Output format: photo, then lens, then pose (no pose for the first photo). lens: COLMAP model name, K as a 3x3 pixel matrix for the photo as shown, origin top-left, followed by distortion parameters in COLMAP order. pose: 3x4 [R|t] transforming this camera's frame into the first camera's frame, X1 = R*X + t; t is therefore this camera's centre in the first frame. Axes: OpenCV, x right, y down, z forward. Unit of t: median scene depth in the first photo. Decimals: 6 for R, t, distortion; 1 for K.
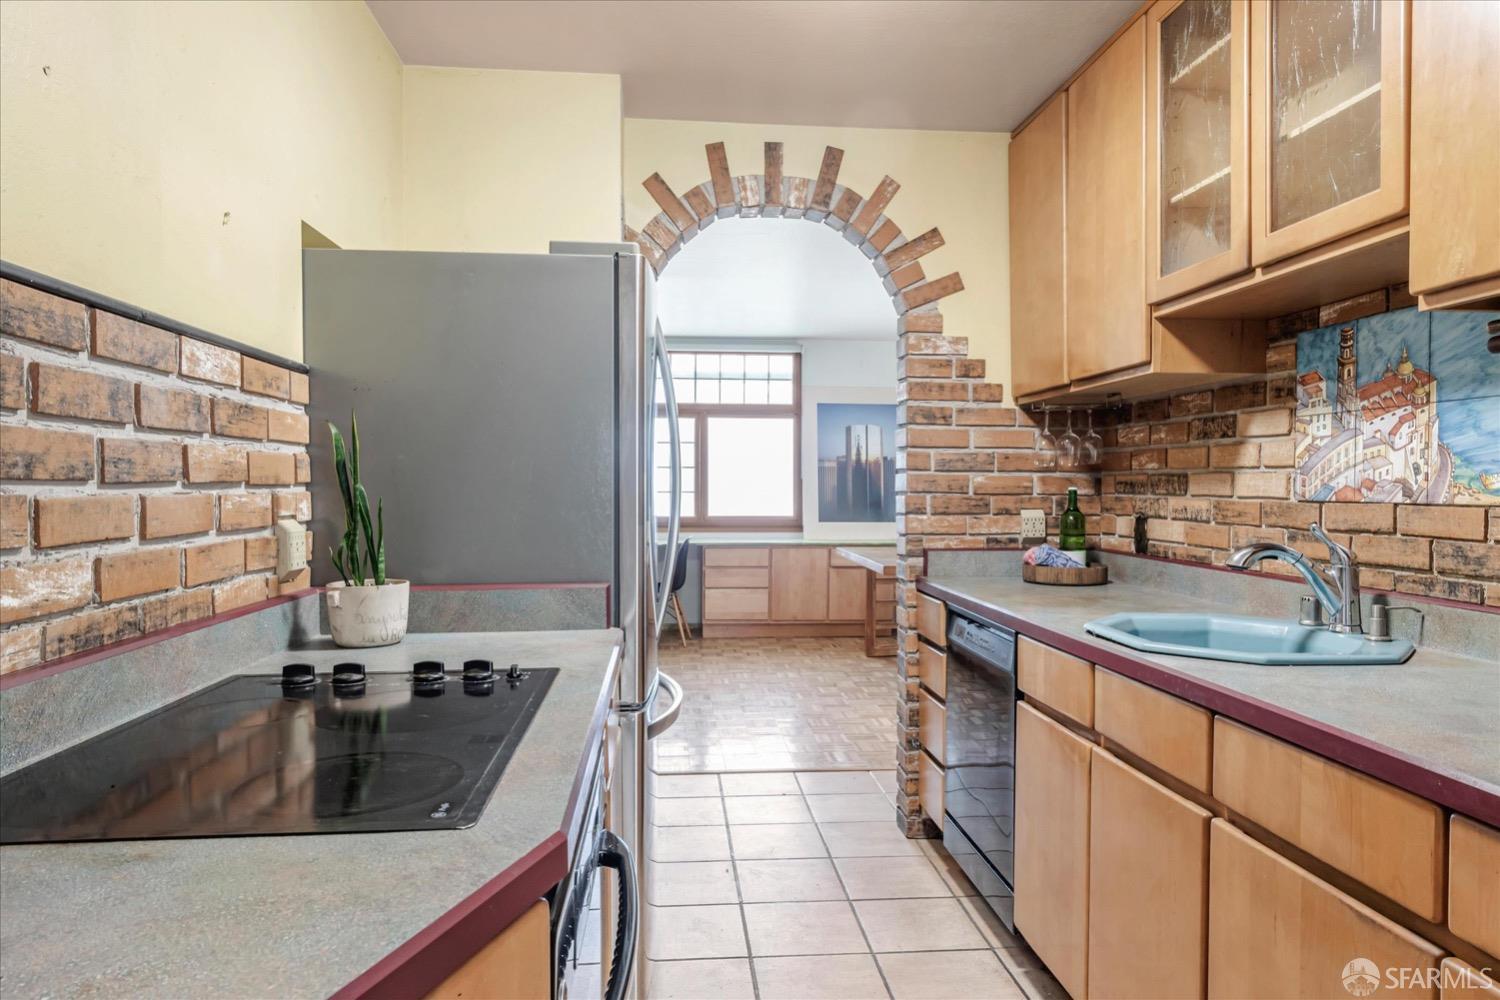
lens RADIAL K [[883.9, 0, 741.1], [0, 883.9, 496.2], [0, 0, 1]] dist [0.002906, -0.011093]
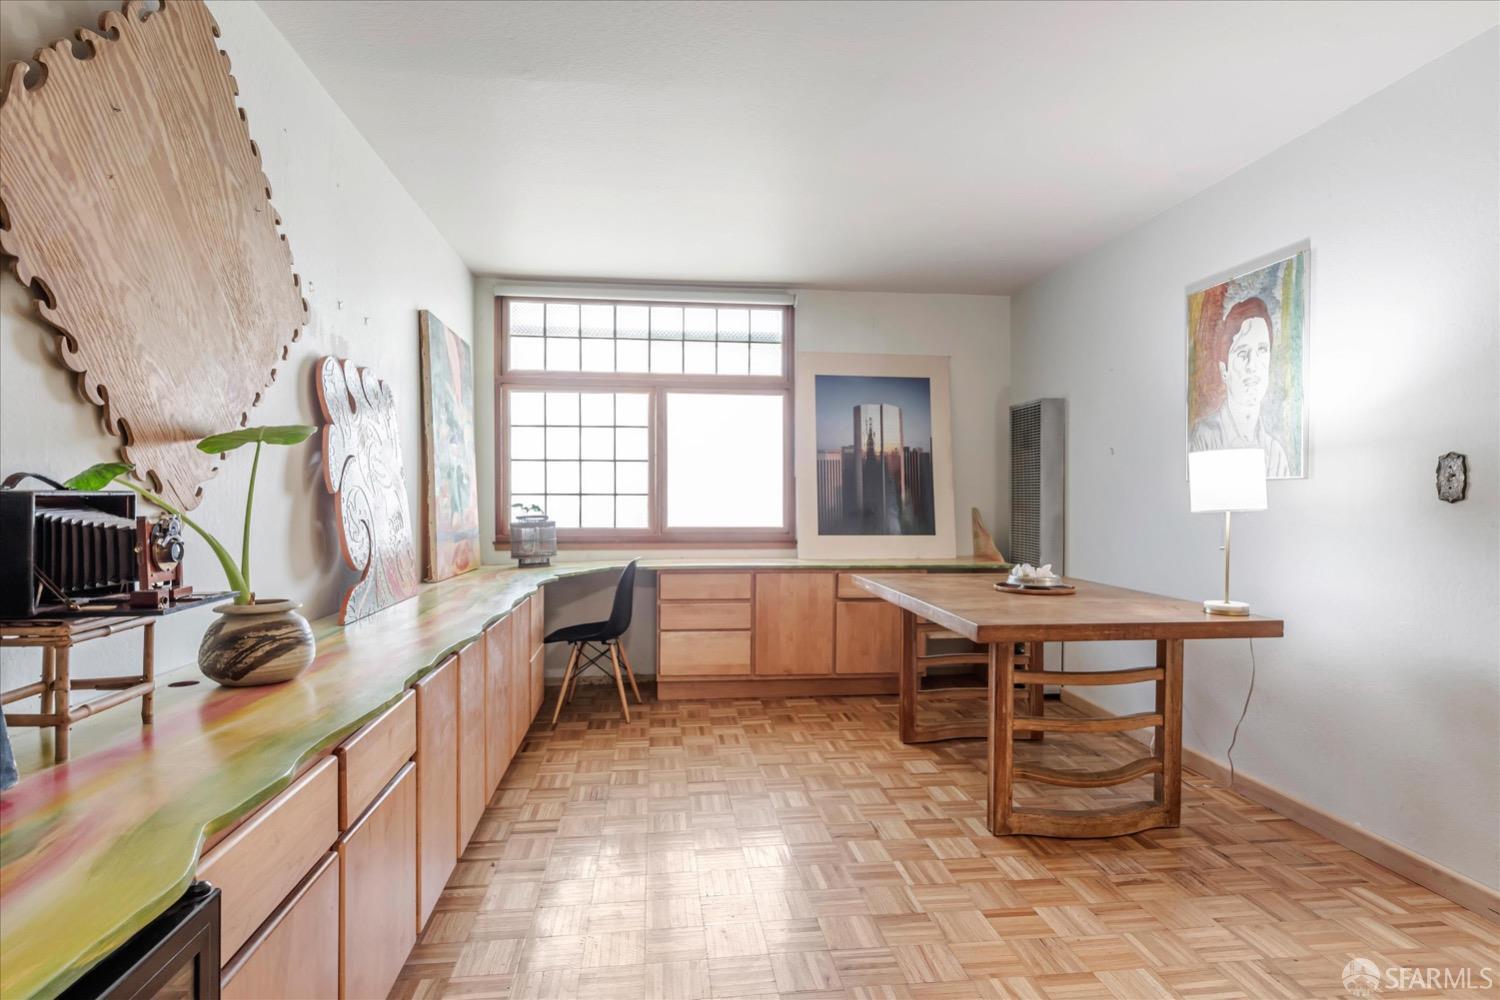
lens RADIAL K [[883.9, 0, 741.1], [0, 883.9, 496.2], [0, 0, 1]] dist [0.002906, -0.011093]
pose [[0.999590, 0.000078, 0.028646, 0.003066], [0.000212, 0.999949, -0.010129, 0.004682], [-0.028645, 0.010131, 0.999538, 0.296248]]
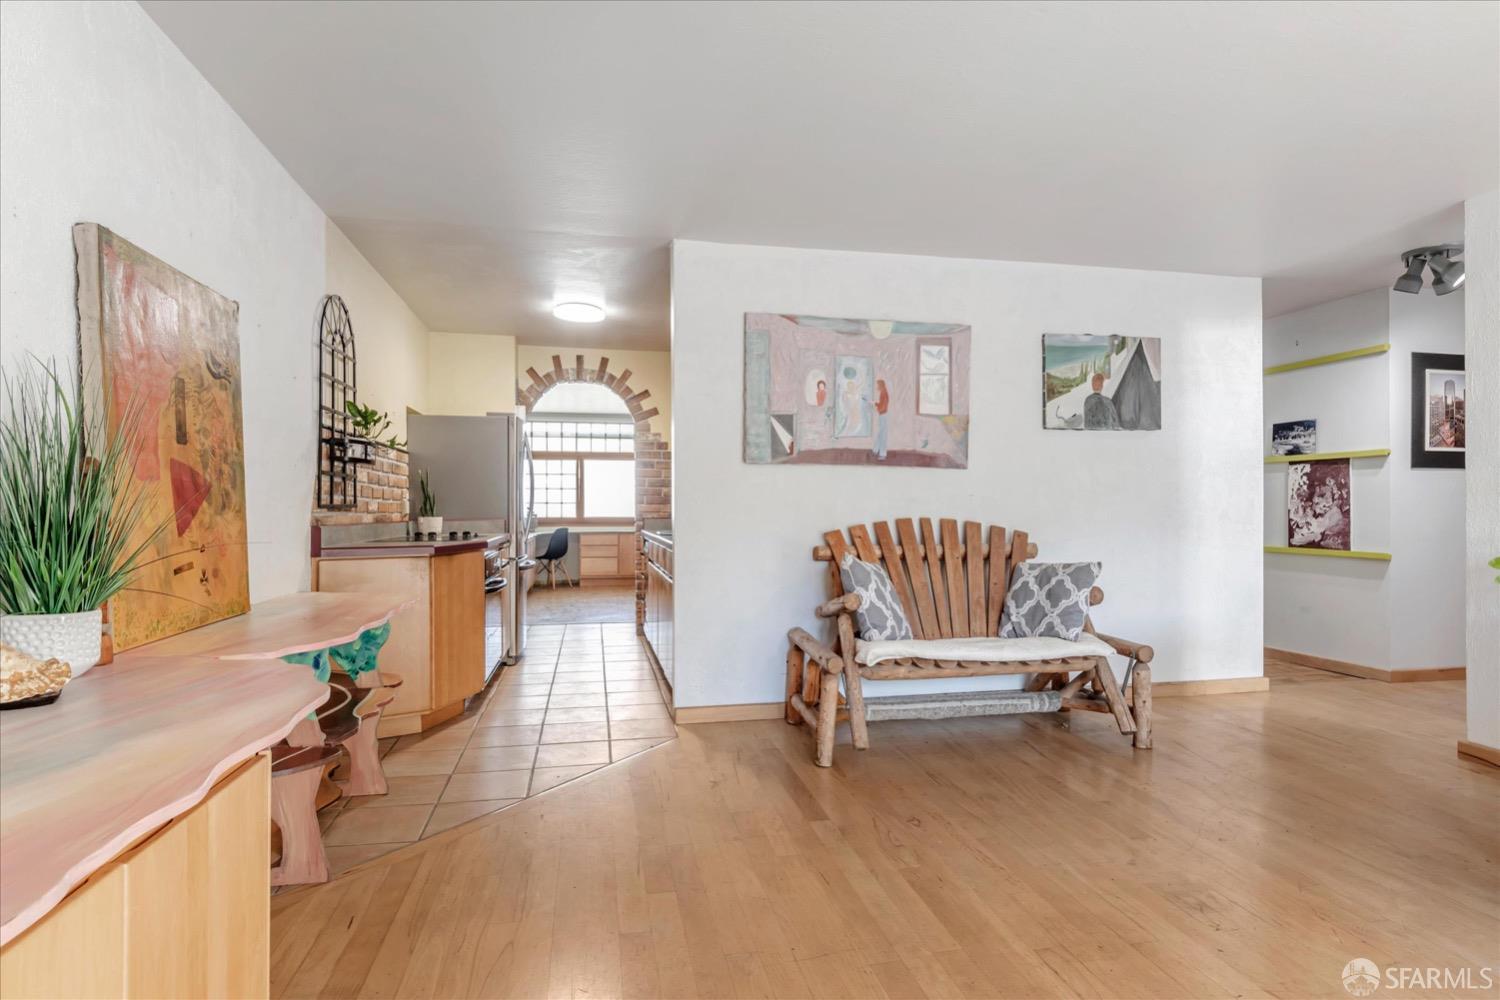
lens RADIAL K [[660.6, 0, 717.6], [0, 660.6, 502.2], [0, 0, 1]] dist [0.000278, -0.000176]
pose [[0.992932, -0.001213, 0.118677, 0.073736], [0.003216, 0.999856, -0.016688, 0.017648], [-0.118639, 0.016952, 0.992793, -0.329146]]
